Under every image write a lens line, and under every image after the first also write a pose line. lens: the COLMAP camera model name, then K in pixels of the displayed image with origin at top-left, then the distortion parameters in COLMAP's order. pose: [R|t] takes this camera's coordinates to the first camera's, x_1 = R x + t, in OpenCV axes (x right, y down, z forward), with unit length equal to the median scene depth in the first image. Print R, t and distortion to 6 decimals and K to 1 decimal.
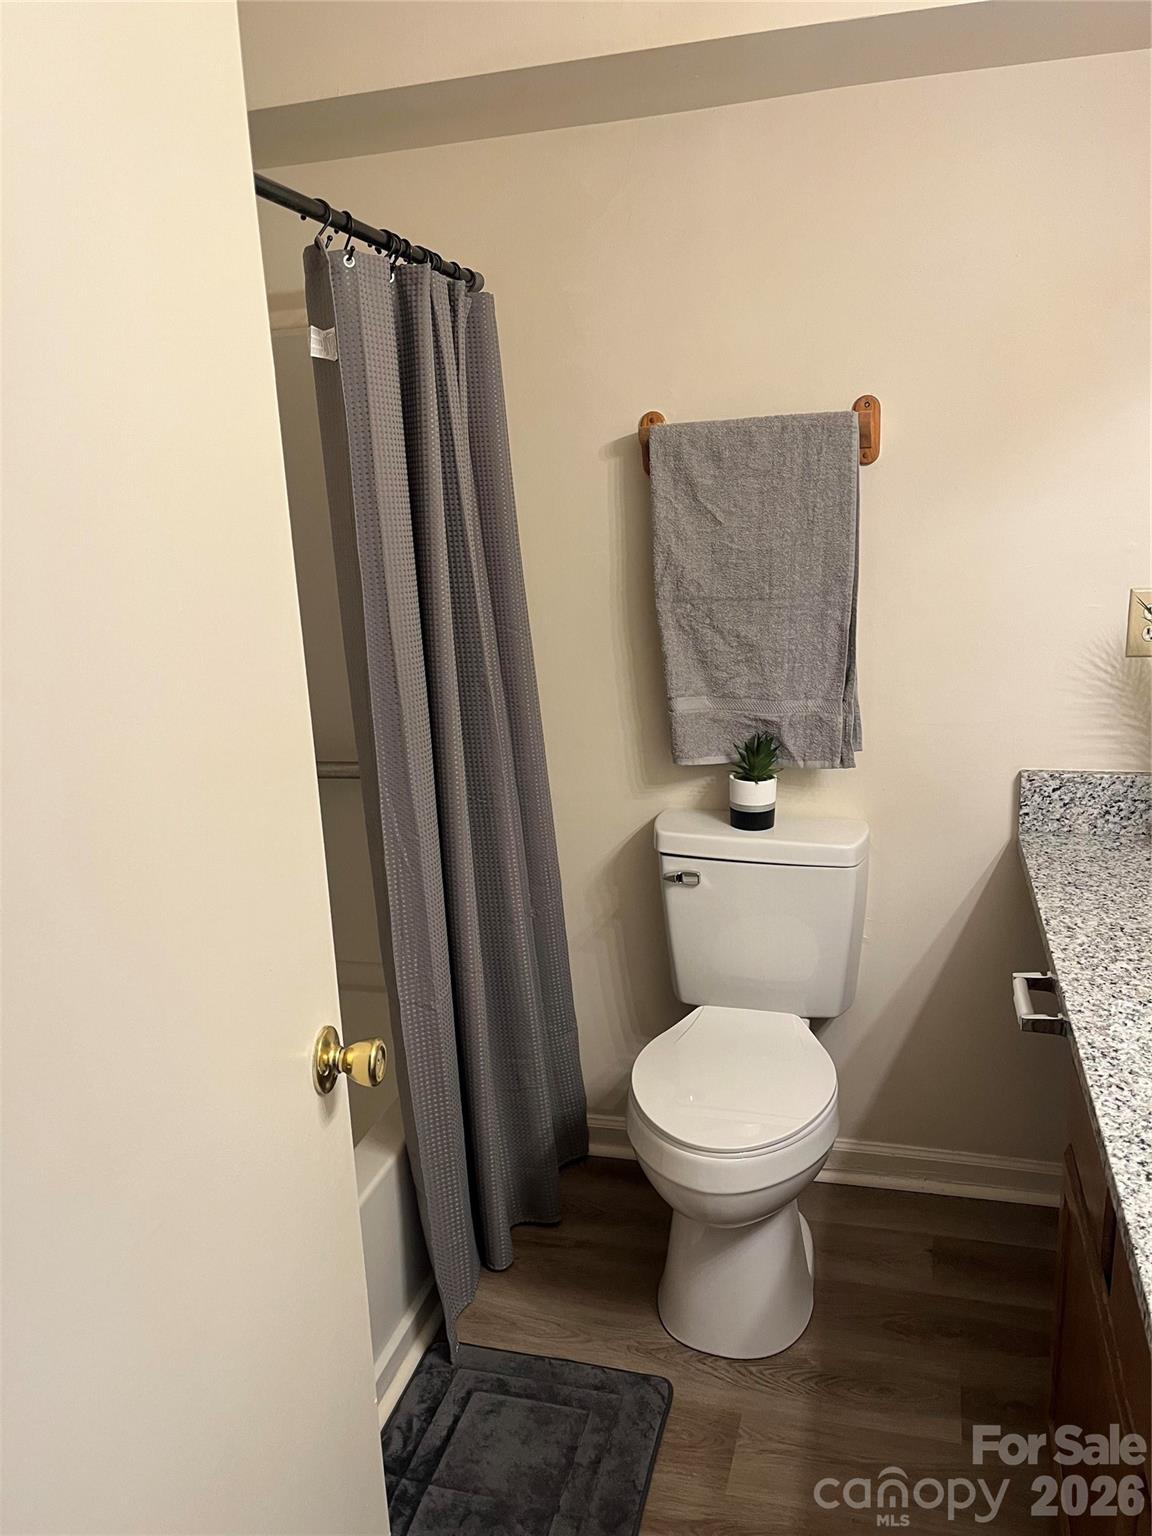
lens RADIAL K [[1179.9, 0, 576.0], [0, 1179.9, 768.0], [0, 0, 1]] dist [0.099373, -0.099085]
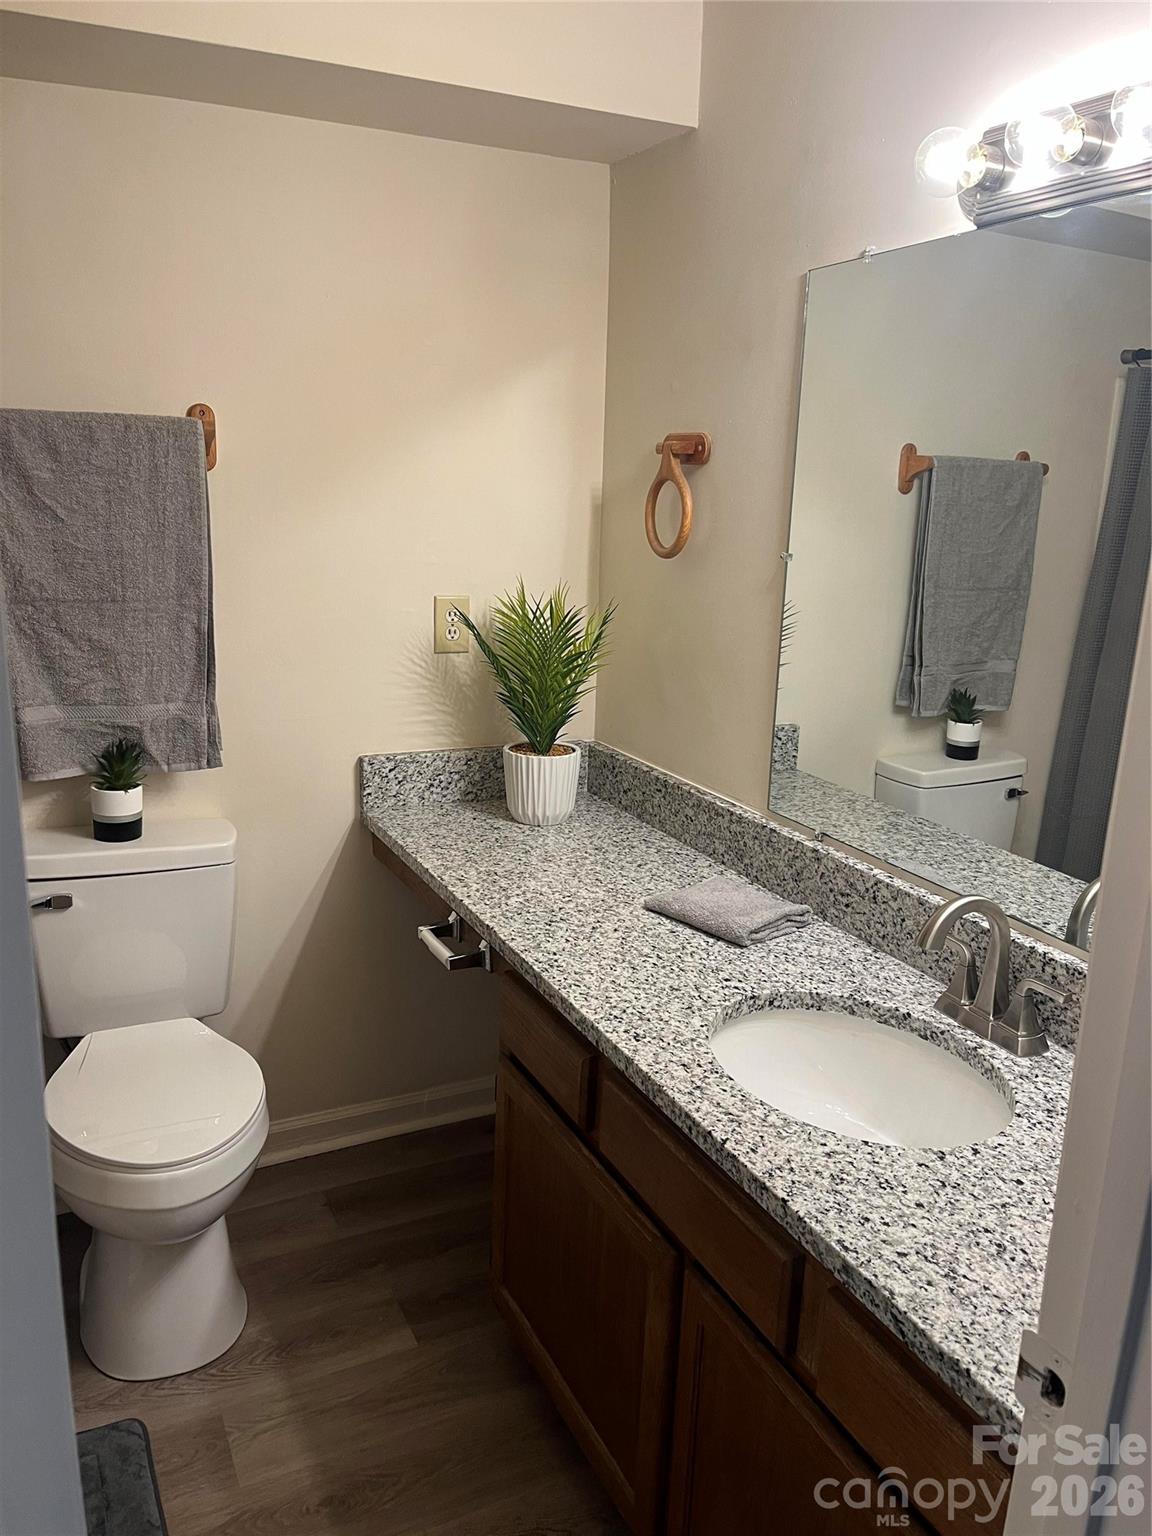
lens RADIAL K [[1179.9, 0, 576.0], [0, 1179.9, 768.0], [0, 0, 1]] dist [0.099373, -0.099085]
pose [[0.750244, -0.090244, 0.654973, -0.211253], [0.092764, 0.995210, 0.030865, -0.002574], [-0.654621, 0.037602, 0.755022, 0.022974]]
